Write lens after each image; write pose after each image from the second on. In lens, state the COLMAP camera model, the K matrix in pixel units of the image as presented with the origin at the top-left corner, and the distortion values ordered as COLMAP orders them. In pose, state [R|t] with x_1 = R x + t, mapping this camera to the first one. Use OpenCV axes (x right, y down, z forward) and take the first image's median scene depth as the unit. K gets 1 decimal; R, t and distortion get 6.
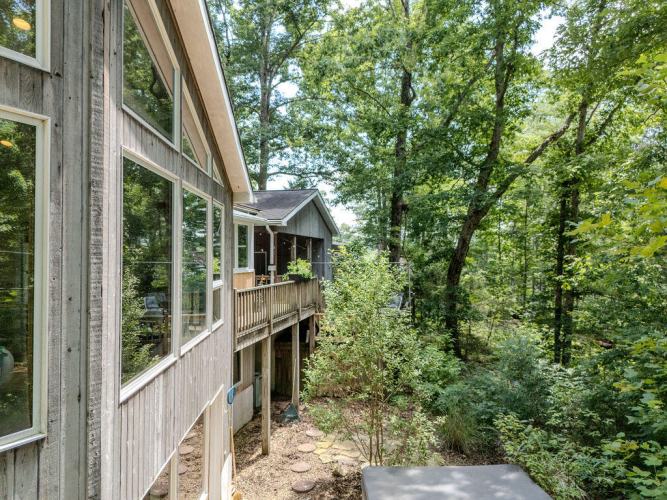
lens RADIAL K [[502.9, 0, 333.1], [0, 502.9, 253.9], [0, 0, 1]] dist [0.033602, -0.012676]
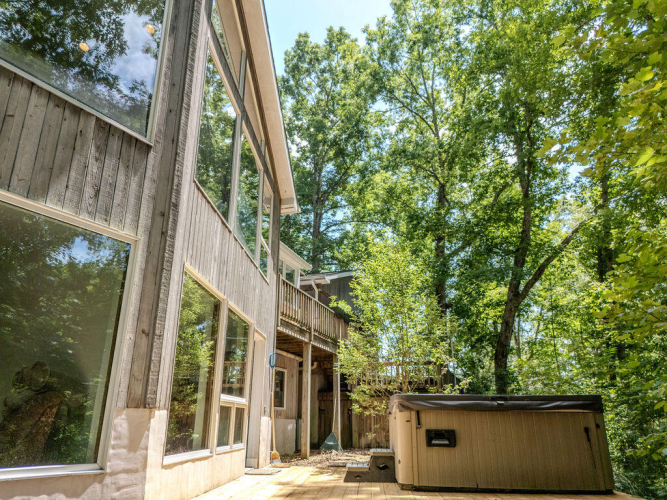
lens RADIAL K [[502.9, 0, 332.0], [0, 502.9, 247.3], [0, 0, 1]] dist [0.033602, -0.012676]
pose [[0.994095, -0.031074, -0.103966, 0.020152], [-0.003903, 0.947261, -0.320438, 0.153235], [0.108440, 0.318952, 0.941547, -0.044414]]
